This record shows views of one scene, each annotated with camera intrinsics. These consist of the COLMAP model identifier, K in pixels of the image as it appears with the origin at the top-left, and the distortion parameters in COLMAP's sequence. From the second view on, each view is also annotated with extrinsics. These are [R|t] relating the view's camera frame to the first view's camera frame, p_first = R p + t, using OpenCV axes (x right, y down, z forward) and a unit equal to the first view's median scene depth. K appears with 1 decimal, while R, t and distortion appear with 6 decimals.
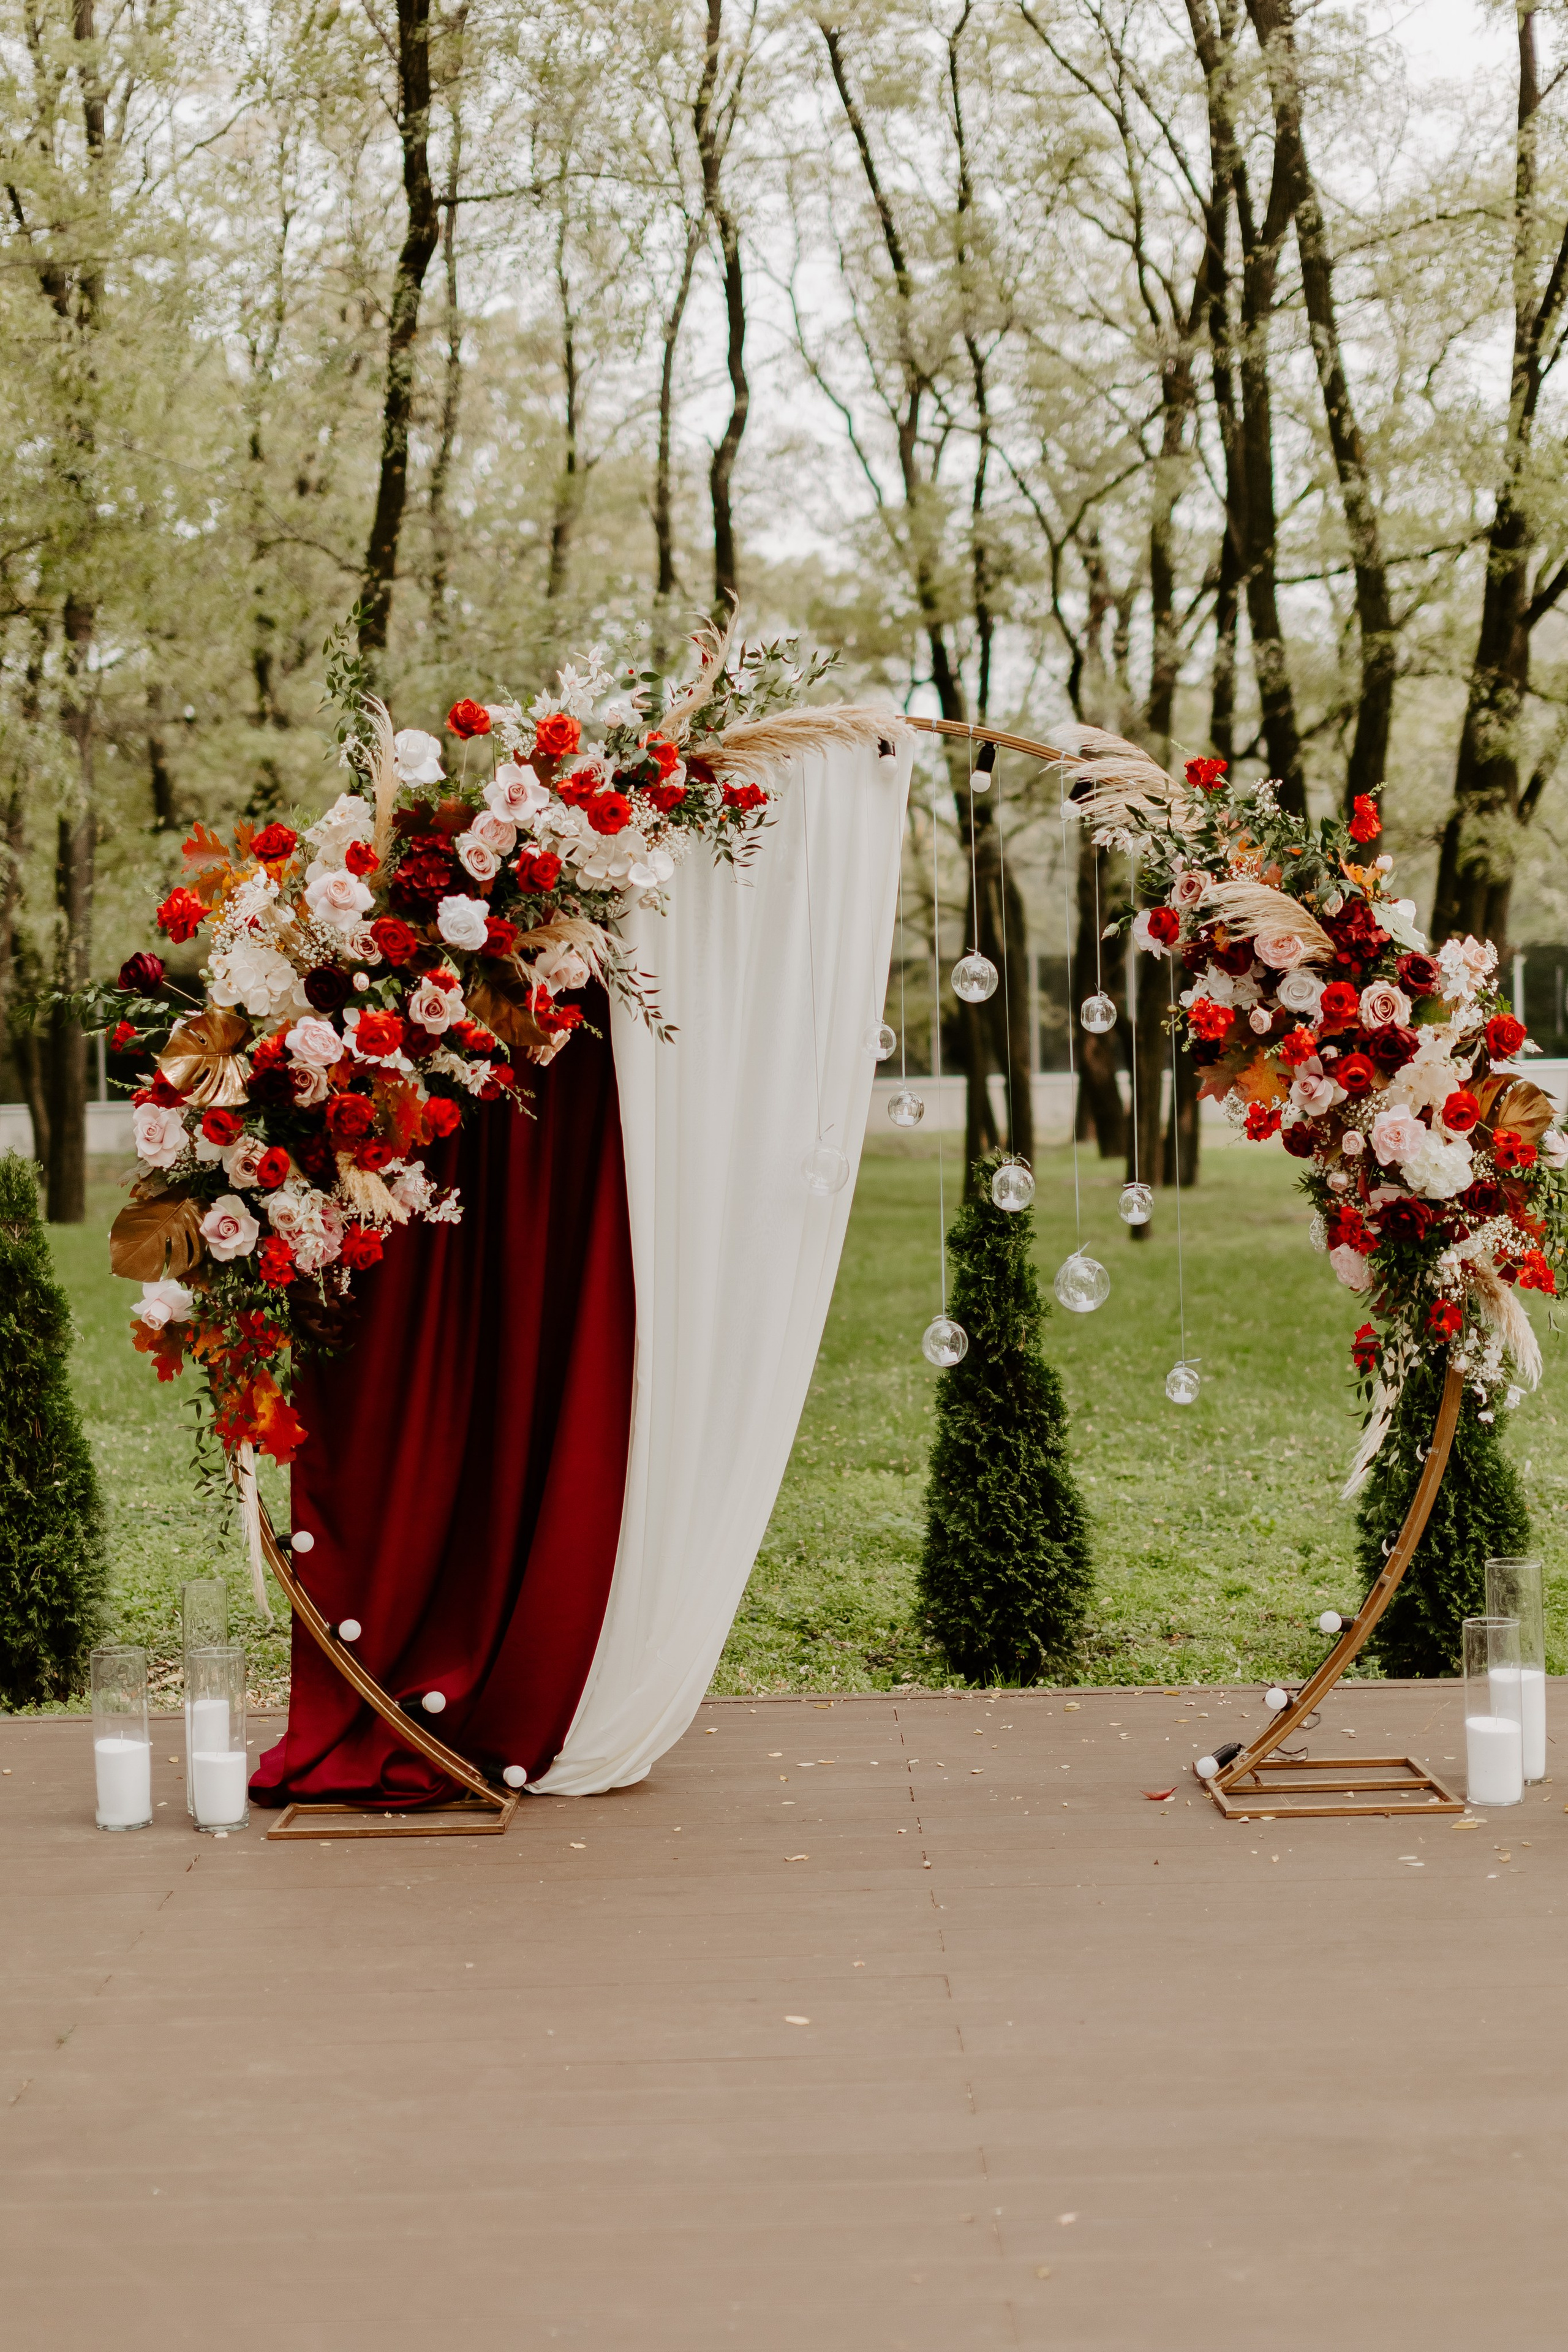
lens RADIAL K [[3038.8, 0, 784.0], [0, 3038.8, 1176.0], [0, 0, 1]] dist [0.075575, -0.524724]
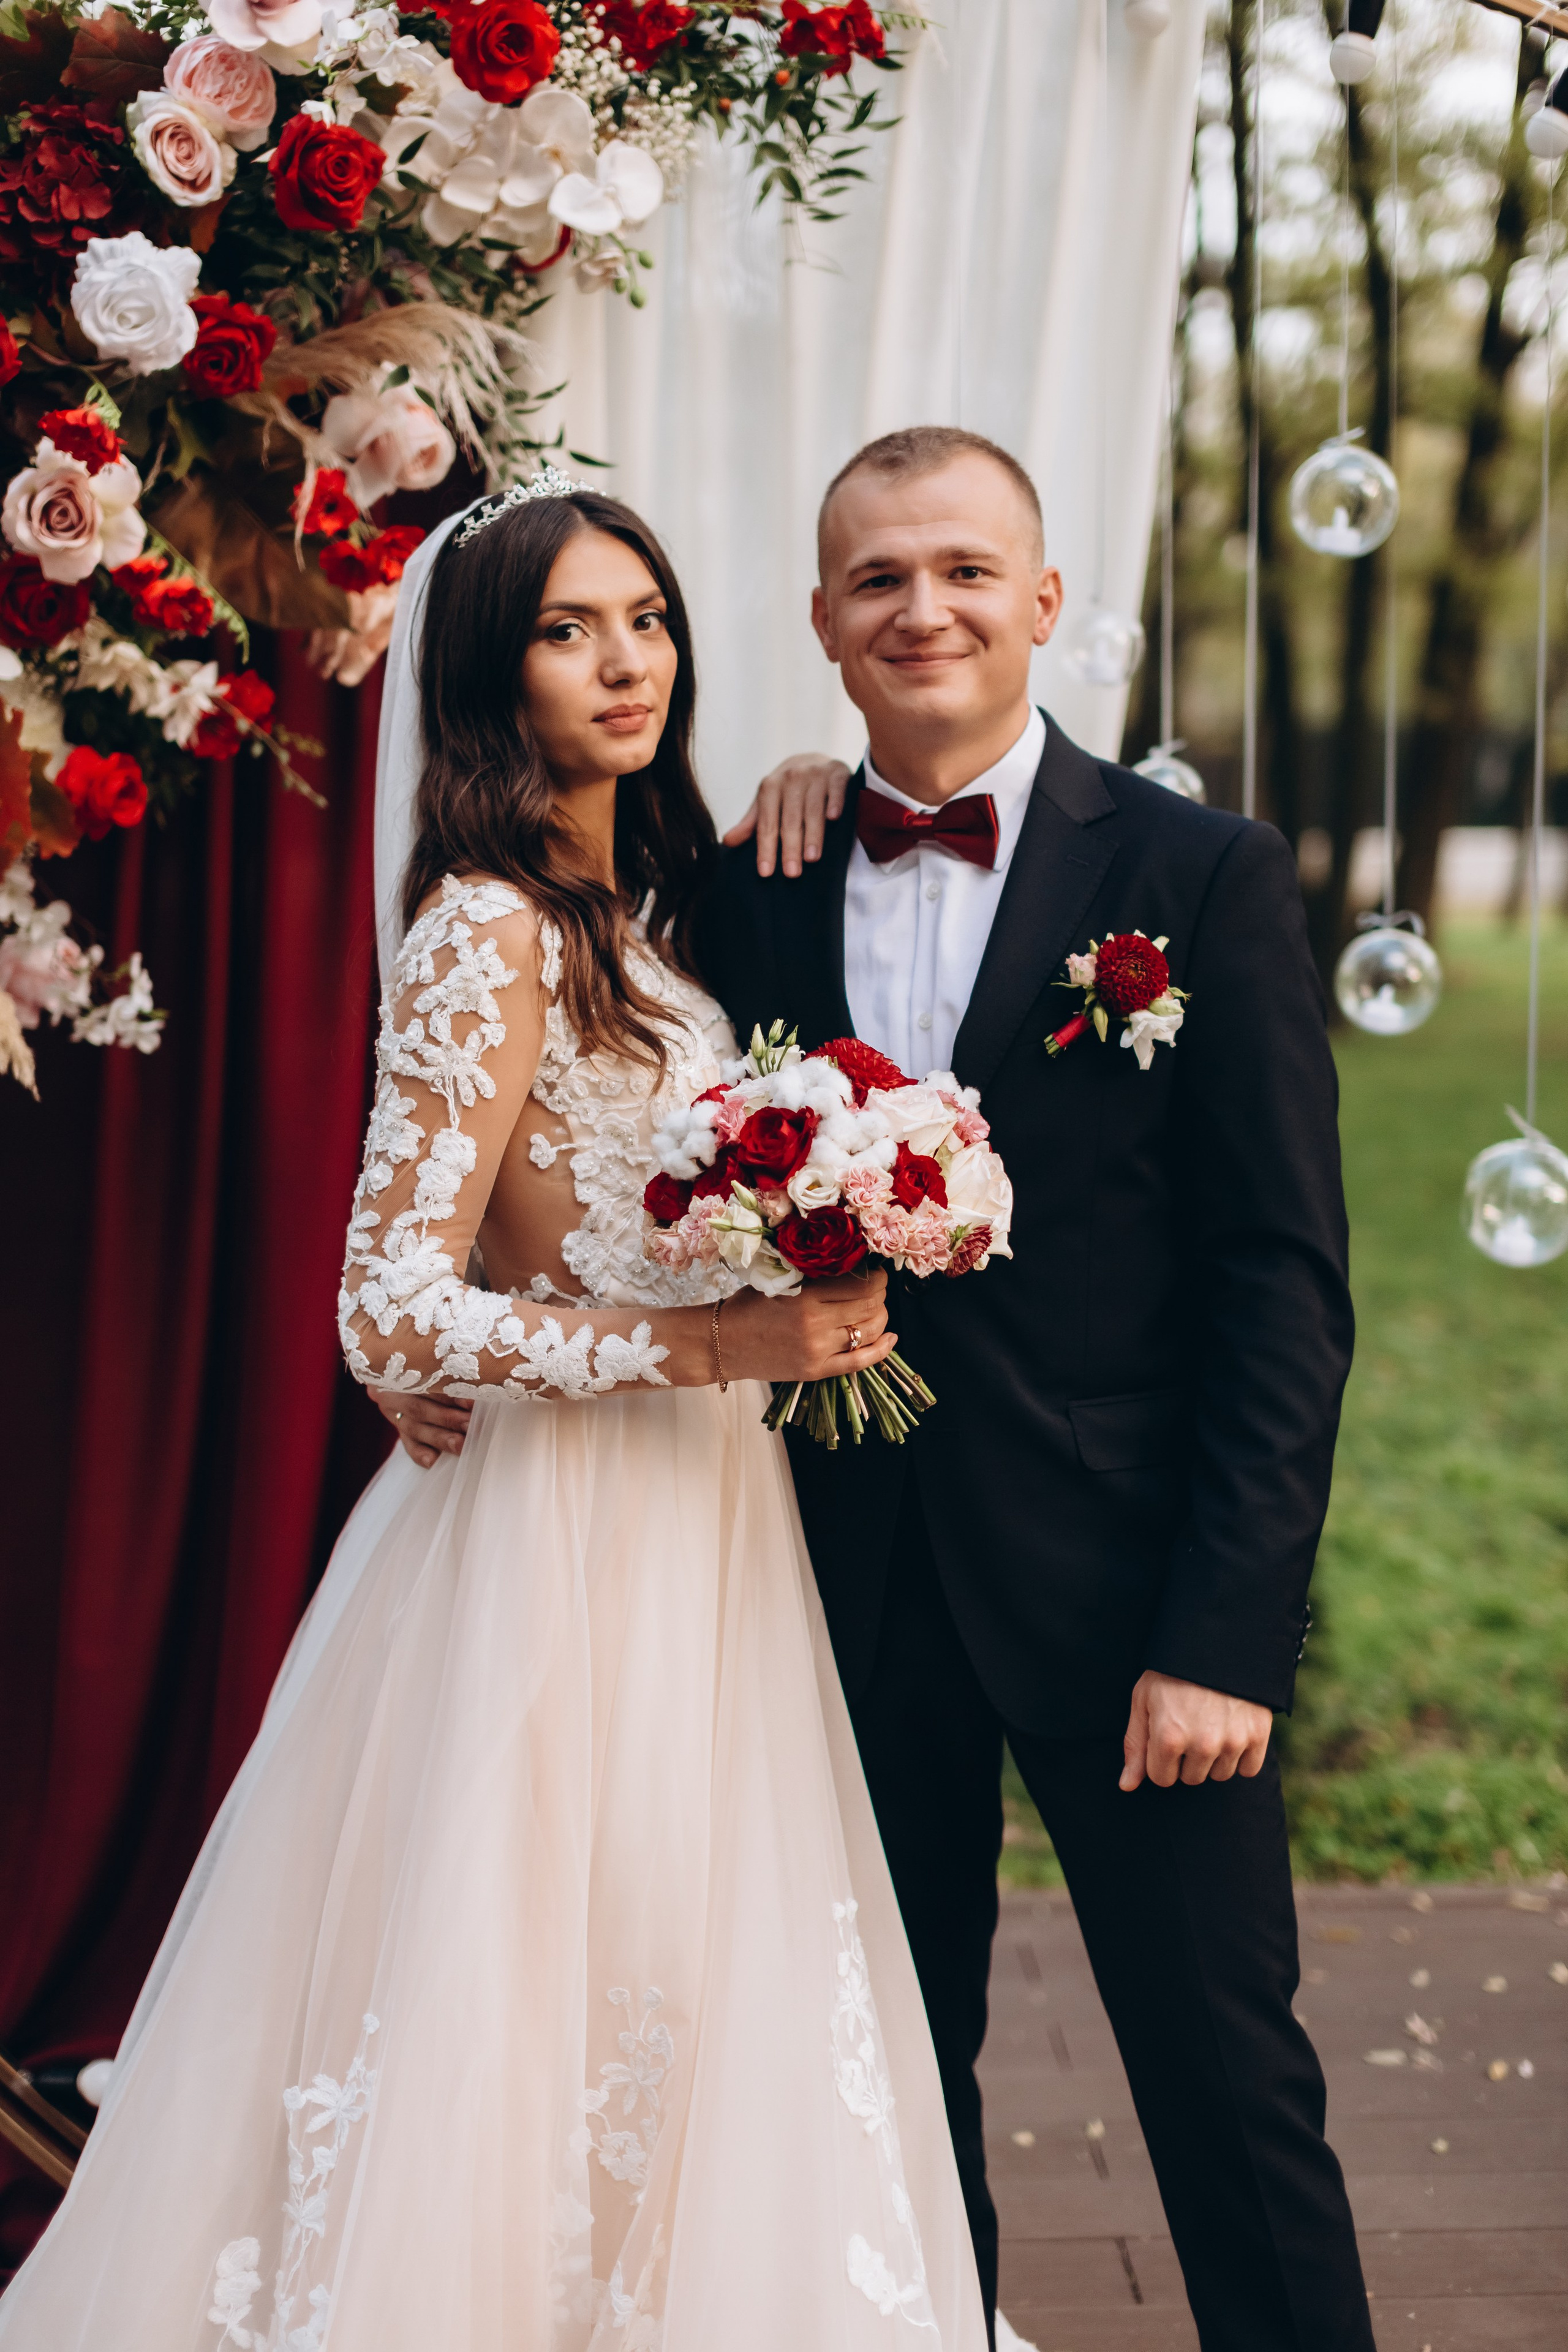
lens RADIAL K [[3028.4, 0, 784.0], [0, 3028.4, 1176.0], [0, 0, 1]] dist [0.090523, -0.567749]
pose [[0.999425, 0.016174, 0.029809, -0.029604], [-0.018386, 0.996976, 0.075510, -0.000105], [-0.028497, -0.076015, 0.996699, 0.579206]]
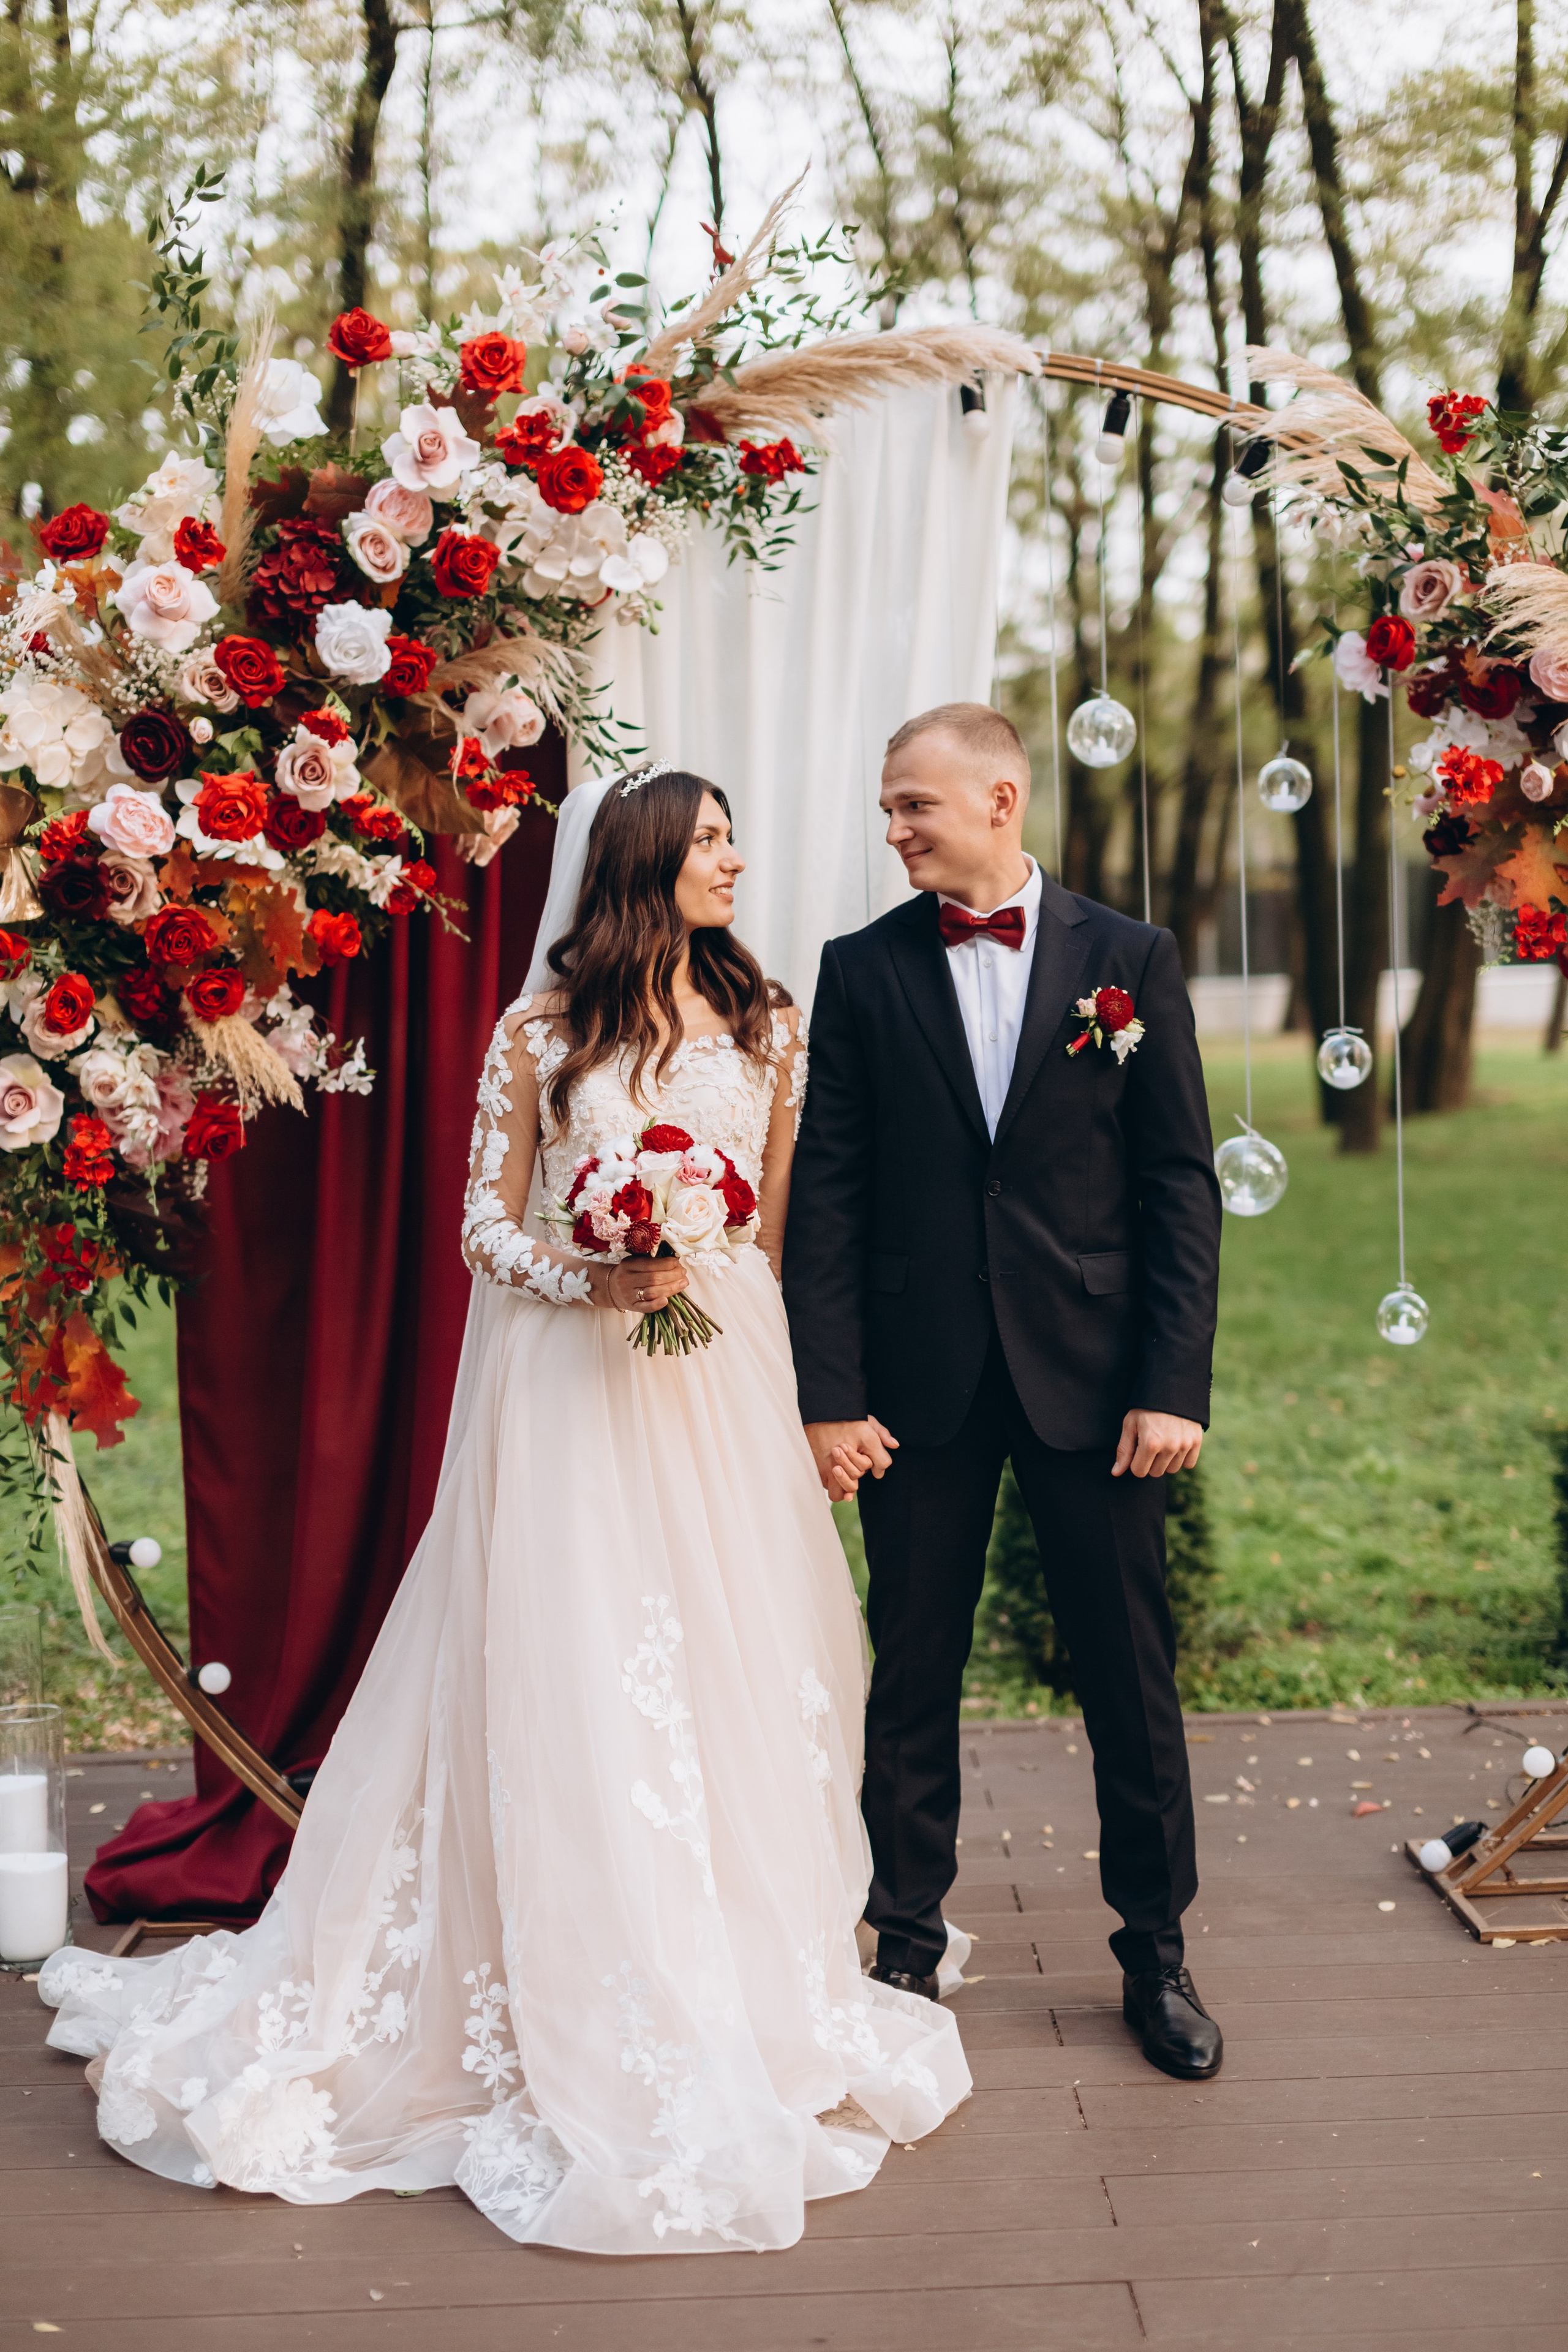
lens RADIAL K [[2966.5, 0, 788.8], [0, 2966.5, 1209.5], [0, 0, 1]] dist [0.003185, -0.007949]
pose [[0.999945, -0.008896, 0.005493, -0.014073], [0.008675, 0.999201, 0.039018, 0.016554], [-0.005836, -0.038968, 0.999223, 0.334909]]
